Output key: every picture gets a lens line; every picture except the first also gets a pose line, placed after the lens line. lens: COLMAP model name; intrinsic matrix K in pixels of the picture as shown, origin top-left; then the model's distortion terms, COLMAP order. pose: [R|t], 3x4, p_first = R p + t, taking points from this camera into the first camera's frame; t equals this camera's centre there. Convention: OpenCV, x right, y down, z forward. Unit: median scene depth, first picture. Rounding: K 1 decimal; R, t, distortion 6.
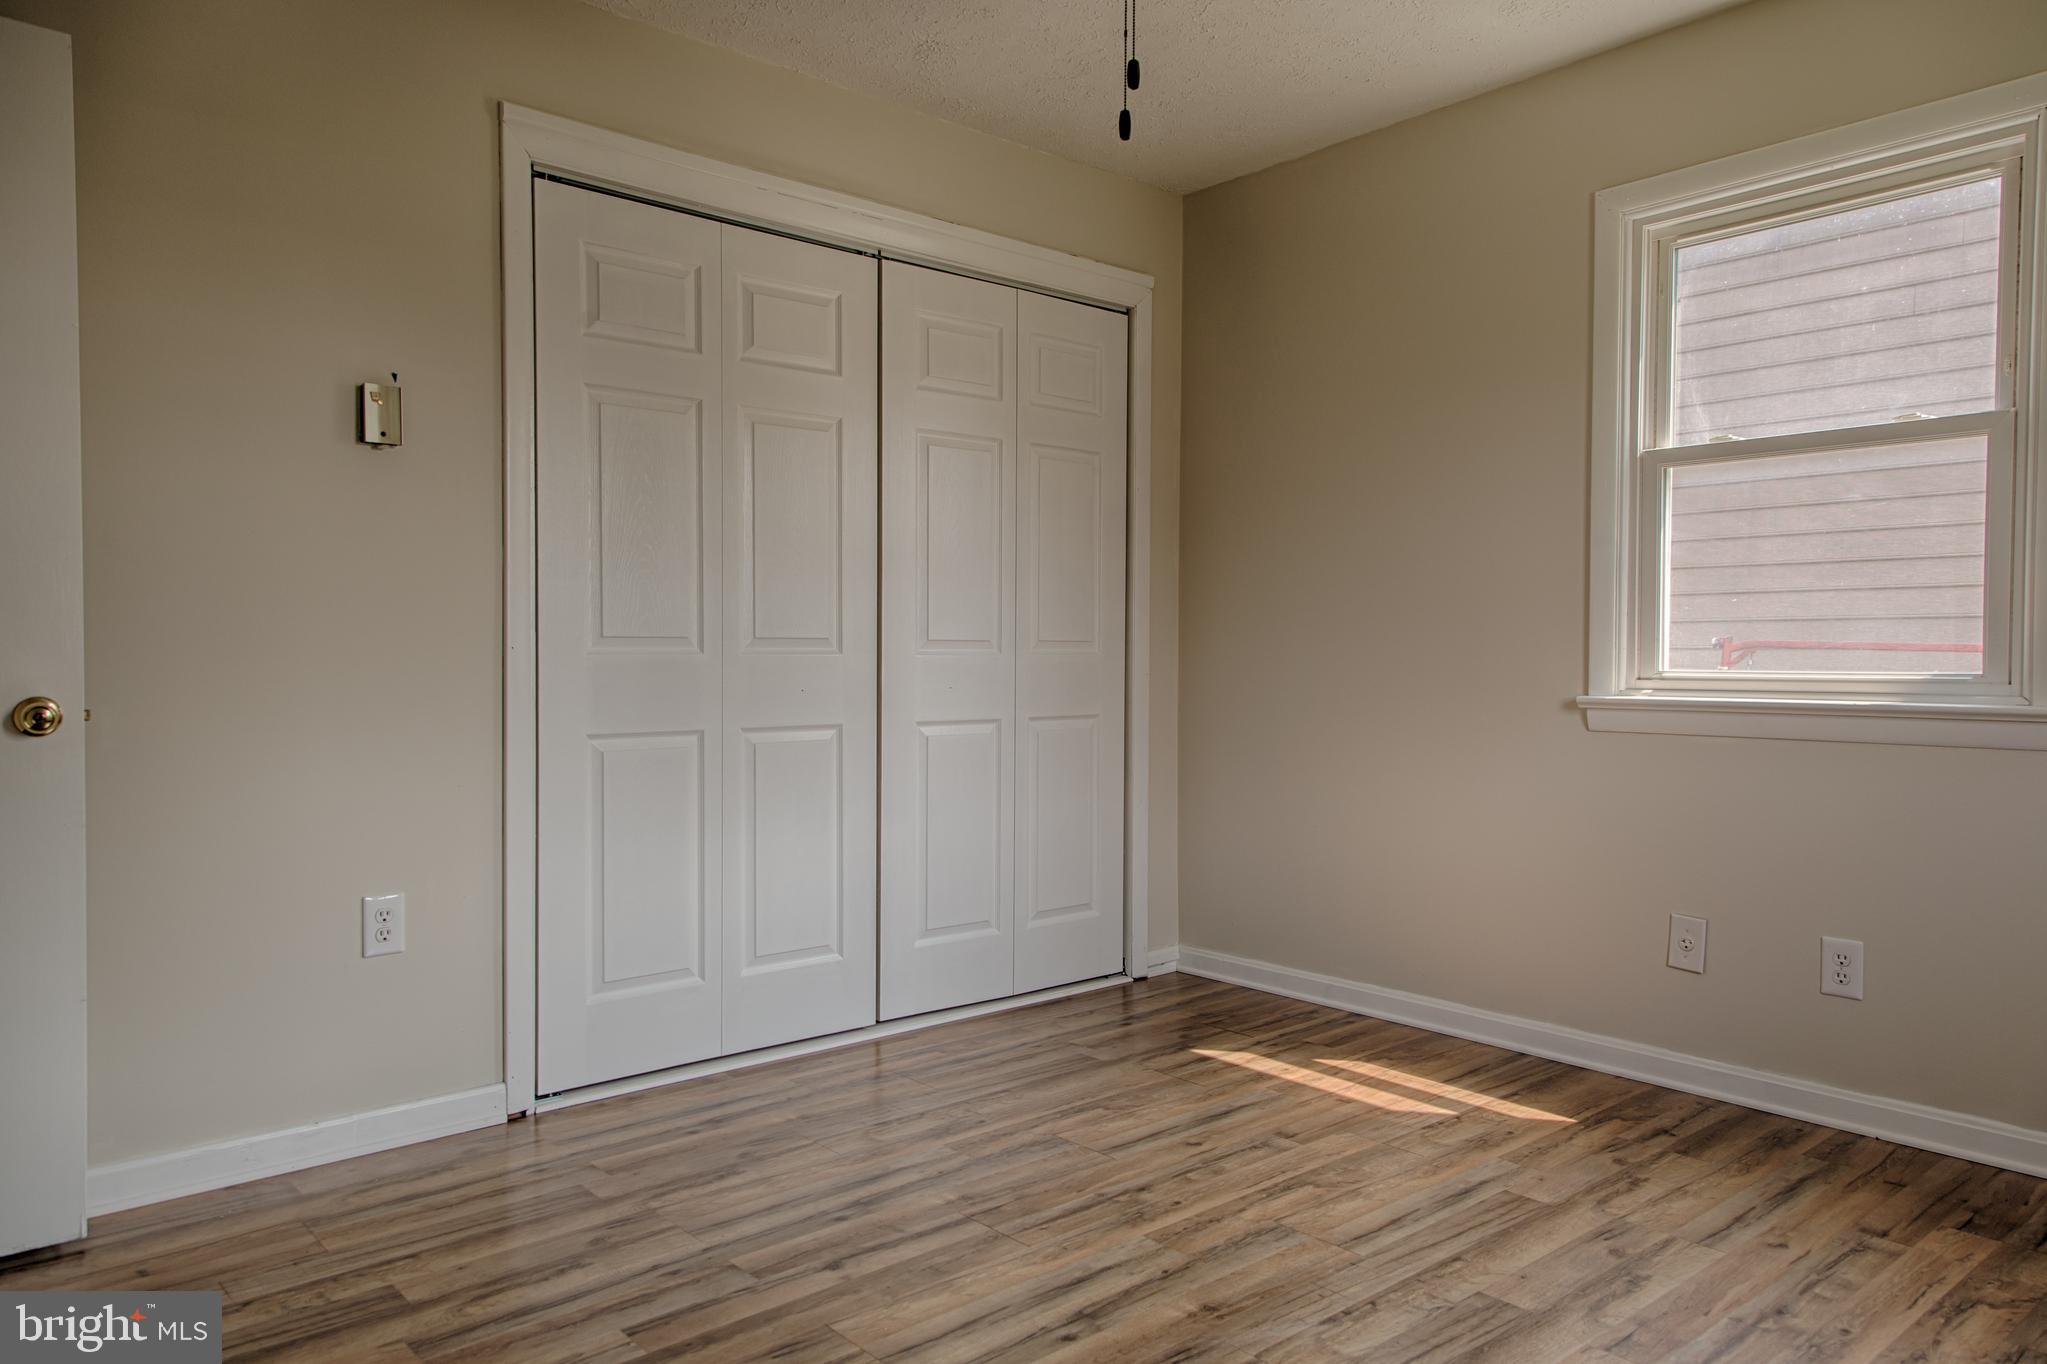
lens RADIAL K [[1386.3, 0, 1022.0], [0, 1386.3, 685.9], [0, 0, 1]] dist [0.004204, -0.000164]
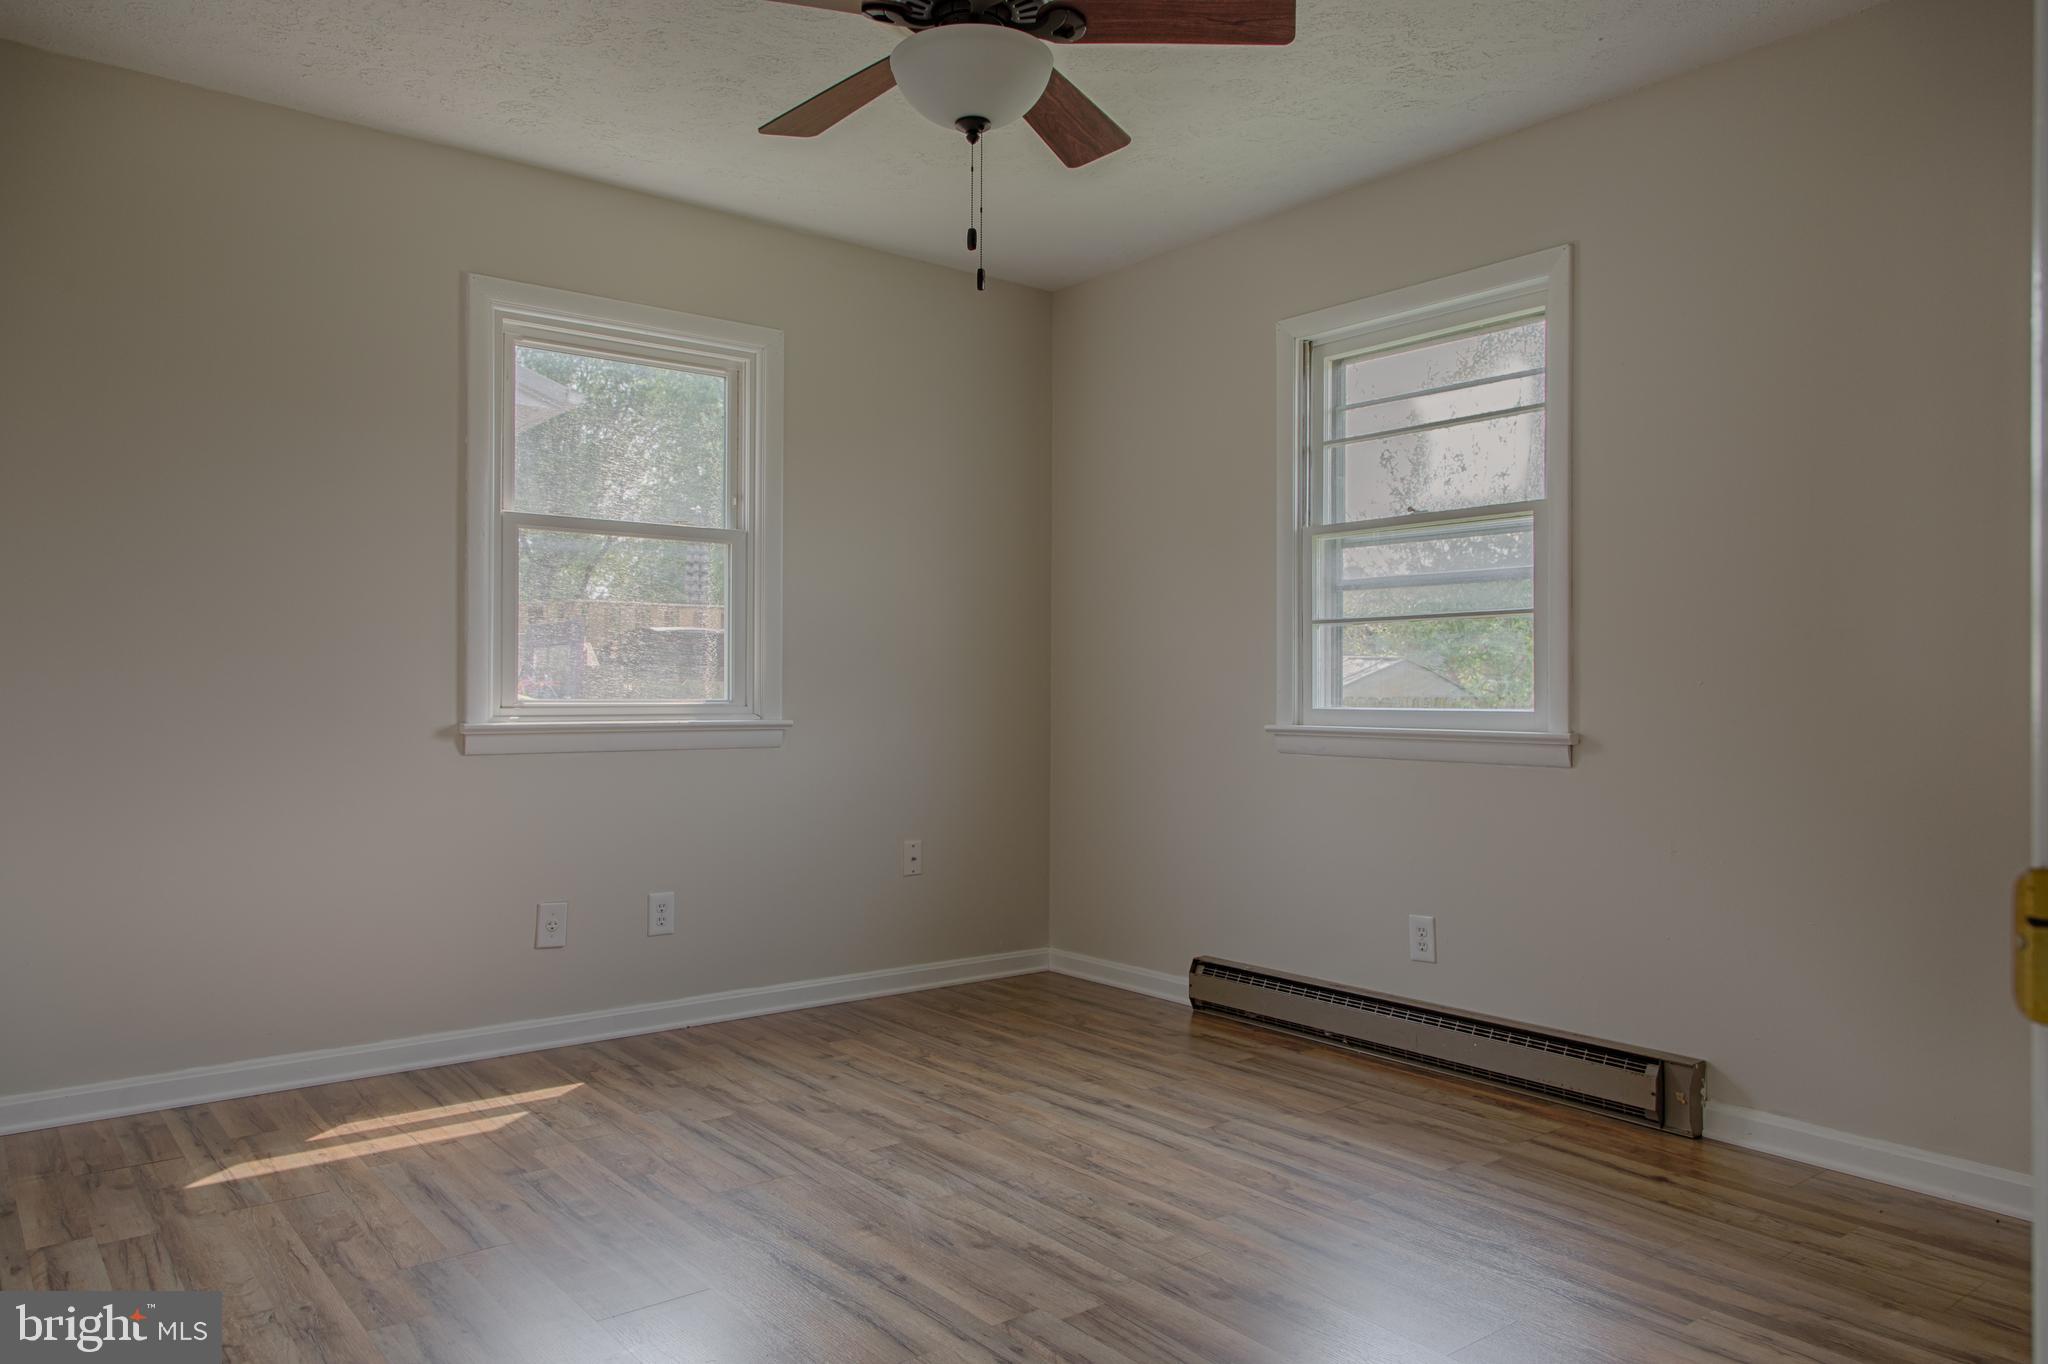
lens RADIAL K [[1383.9, 0, 1021.8], [0, 1383.9, 684.5], [0, 0, 1]] dist [0.006958, 0.000267]
pose [[0.043099, 0.001308, 0.999070, -0.738786], [0.019583, 0.999806, -0.002153, -0.014285], [-0.998879, 0.019657, 0.043065, 0.555151]]
